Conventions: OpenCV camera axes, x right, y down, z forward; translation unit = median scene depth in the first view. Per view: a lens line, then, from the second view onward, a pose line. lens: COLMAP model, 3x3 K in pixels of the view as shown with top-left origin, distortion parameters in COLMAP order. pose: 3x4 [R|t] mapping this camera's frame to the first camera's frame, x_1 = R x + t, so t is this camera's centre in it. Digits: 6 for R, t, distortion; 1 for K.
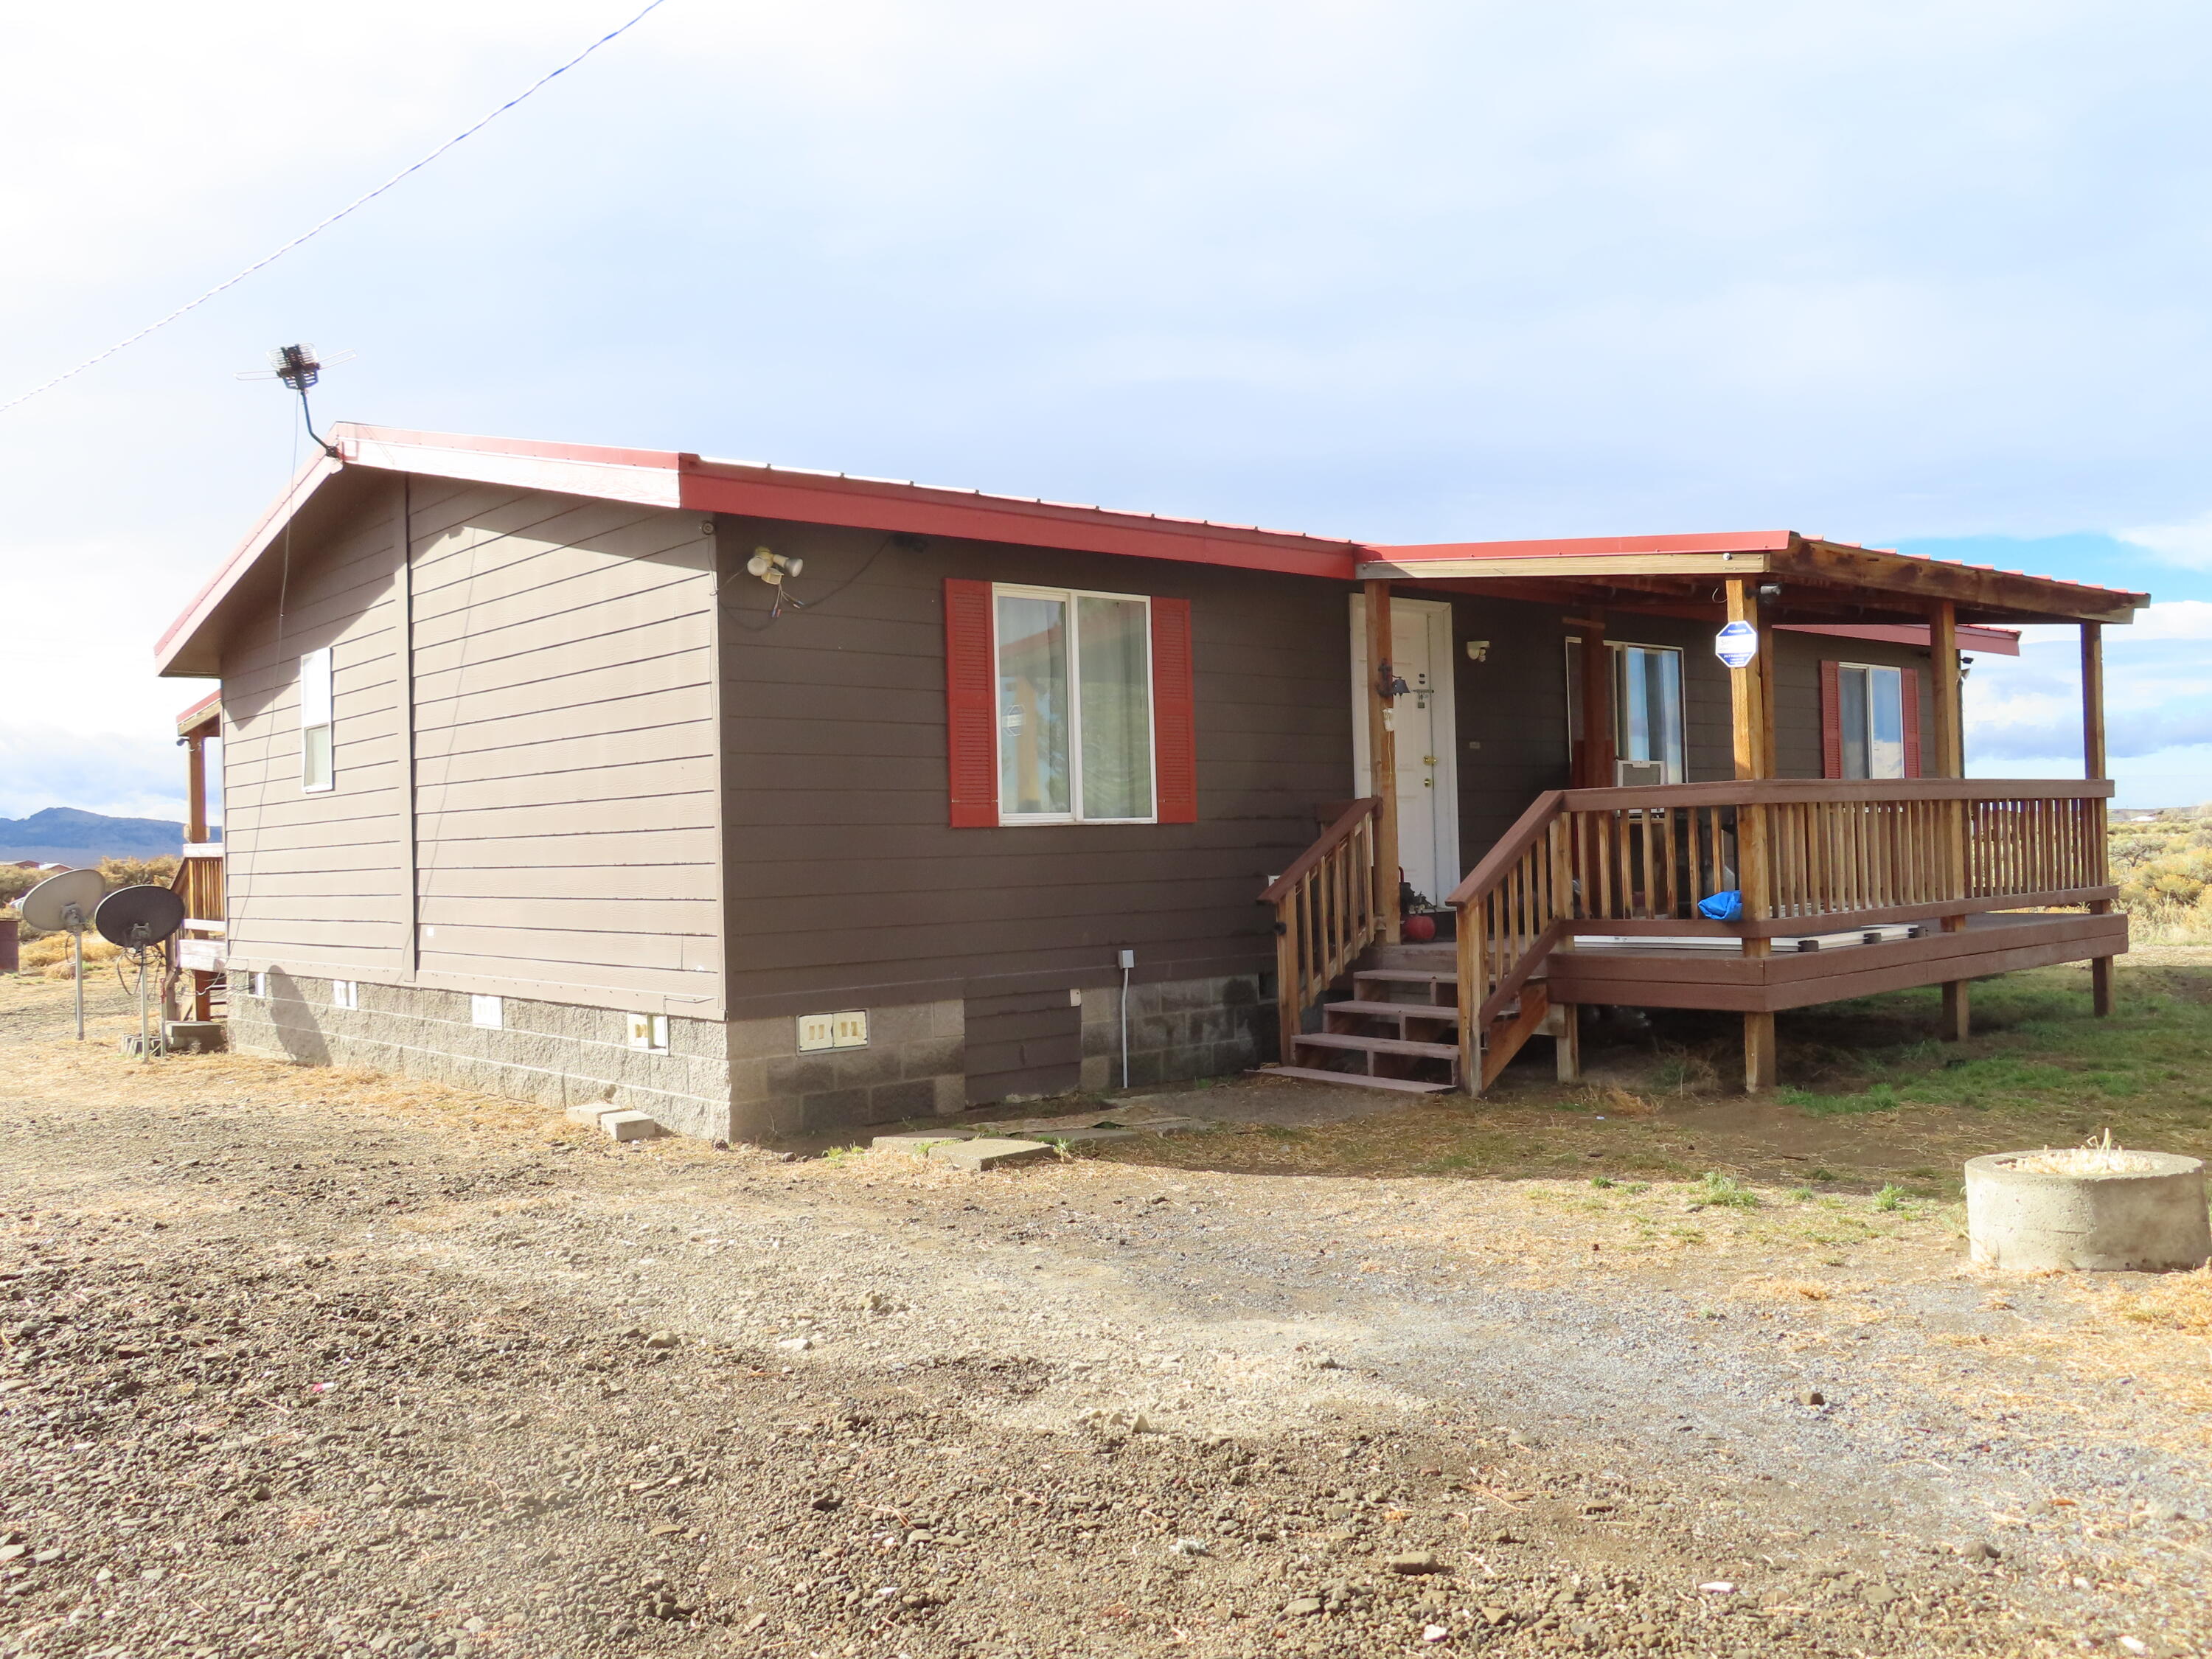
lens RADIAL K [[1838.8, 0, 1106.0], [0, 1838.8, 829.5], [0, 0, 1]] dist [-0.032145, 0.023443]
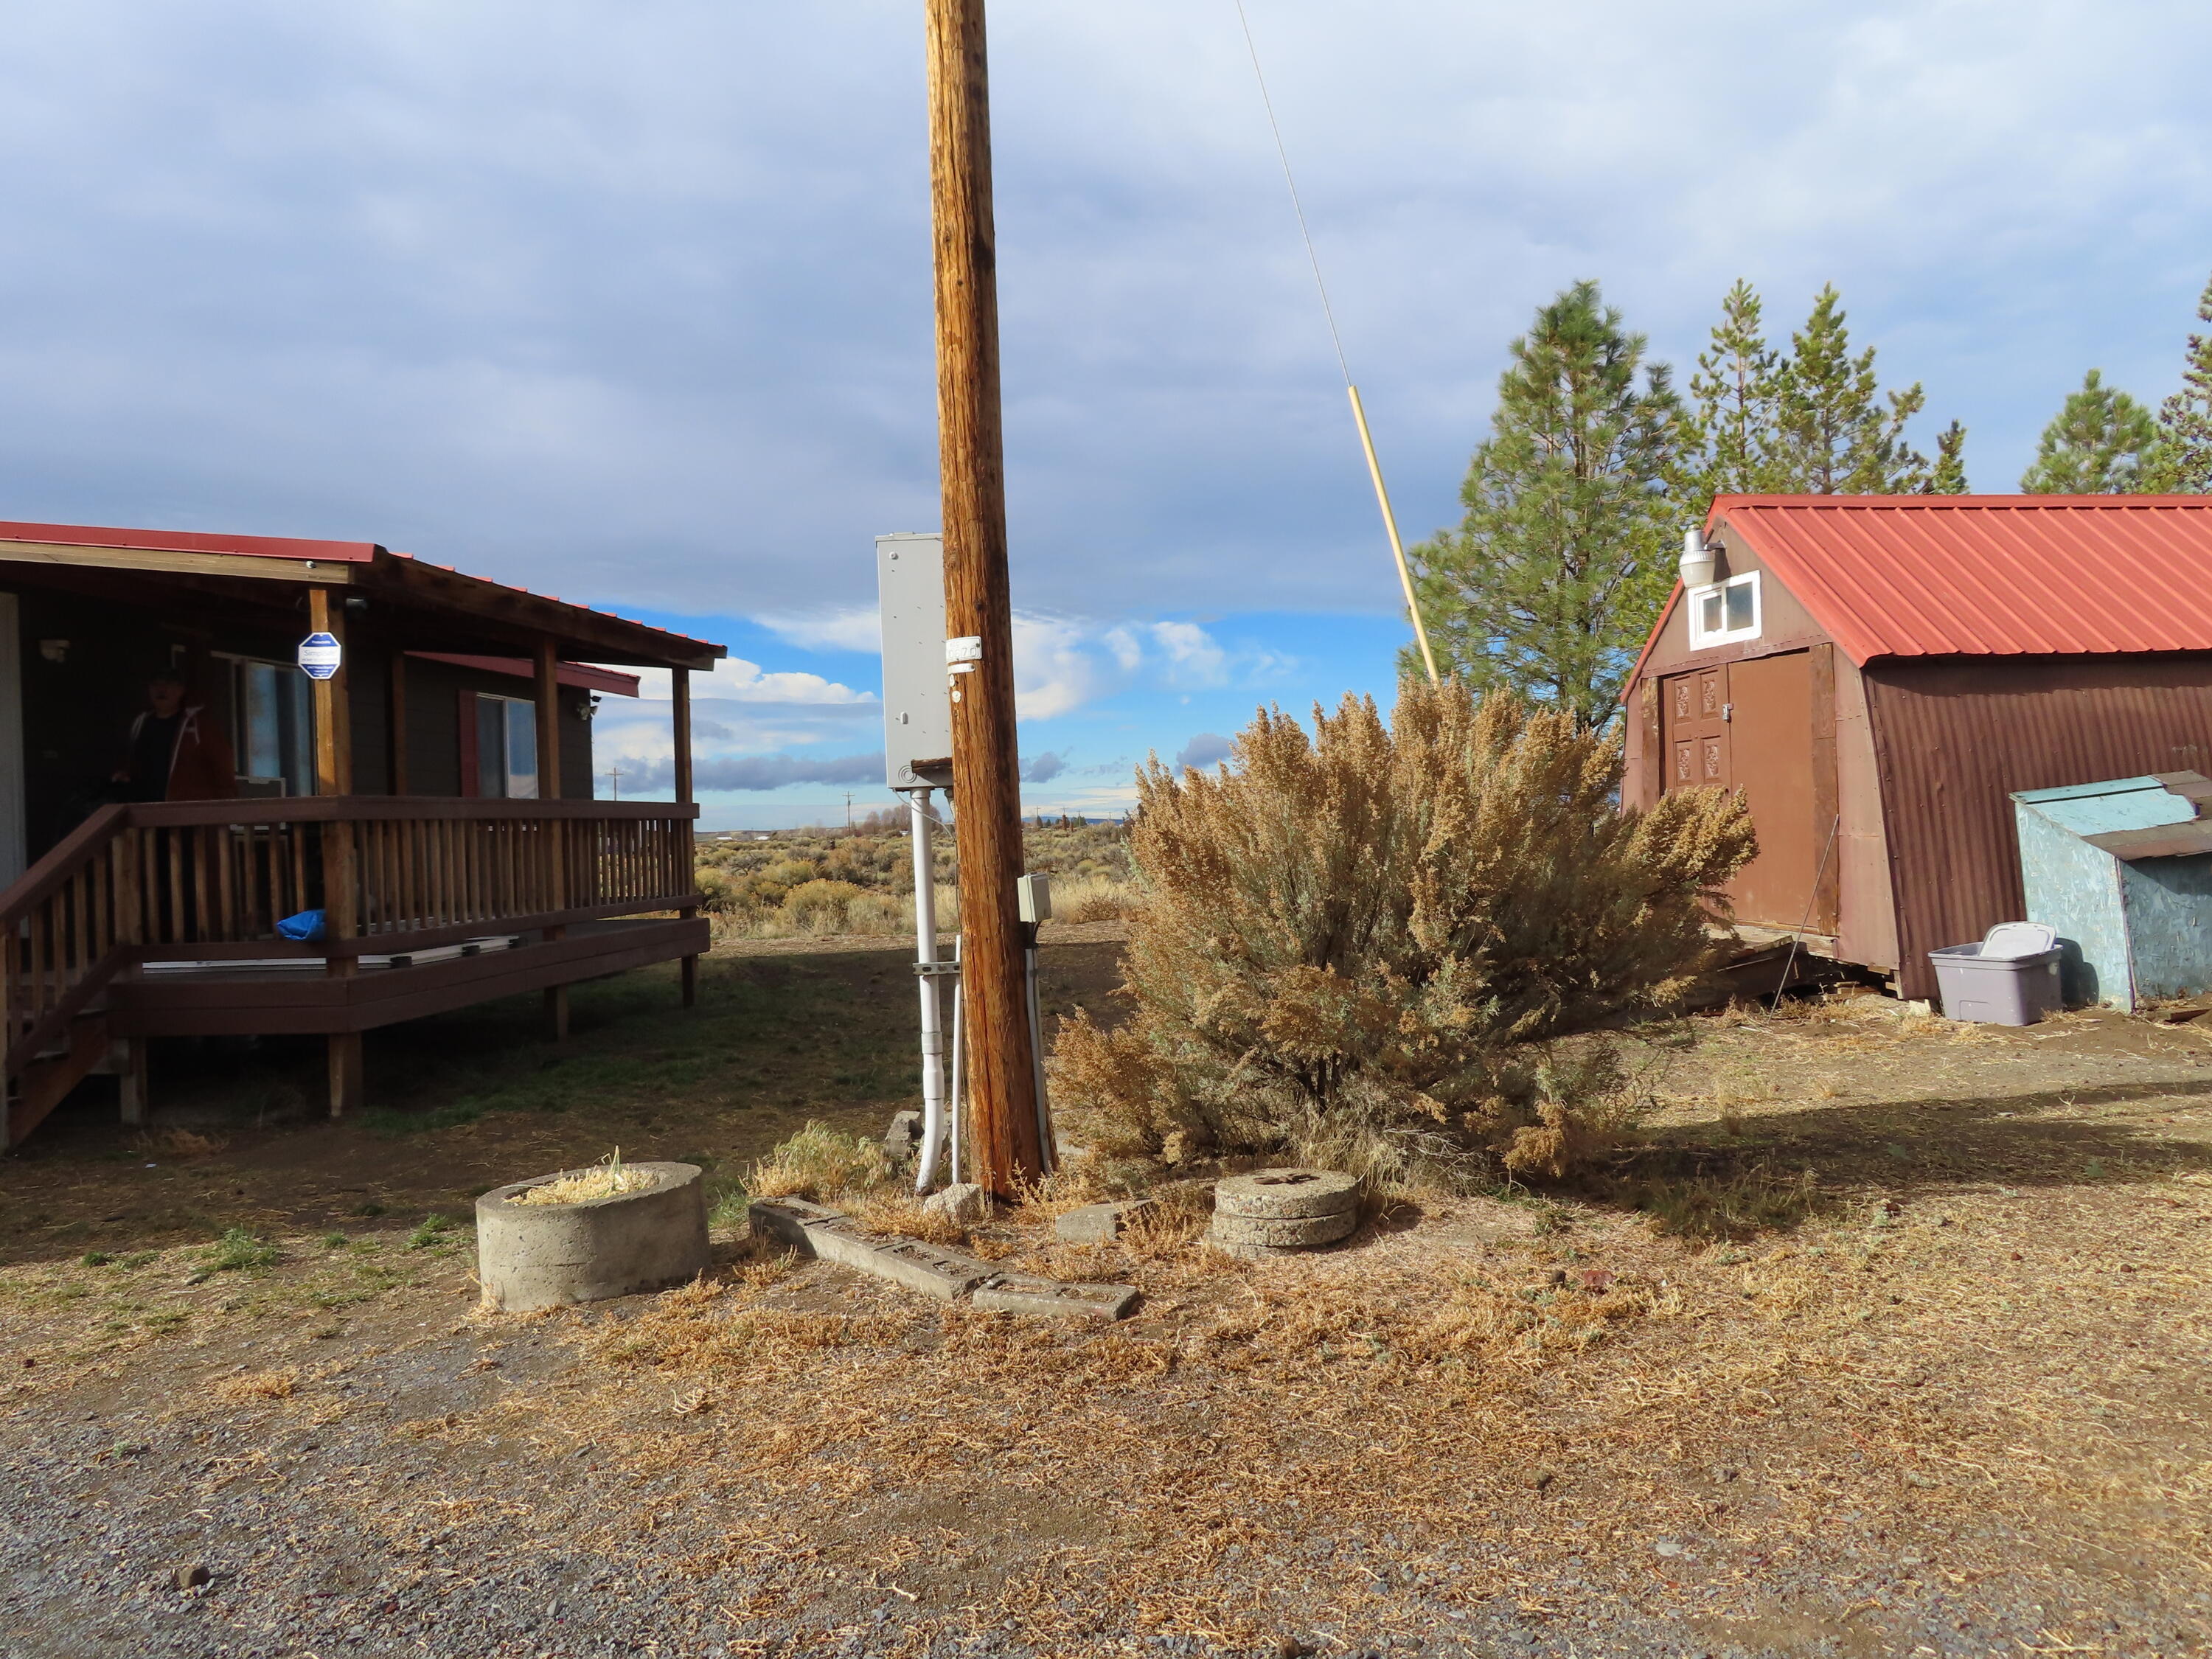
lens RADIAL K [[1574.5, 0, 1106.0], [0, 1574.5, 829.5], [0, 0, 1]] dist [-0.002341, -0.000330]
pose [[0.743335, 0.005282, 0.668898, 0.095513], [0.001970, 0.999947, -0.010085, 0.000207], [-0.668916, 0.008814, 0.743286, 0.101066]]
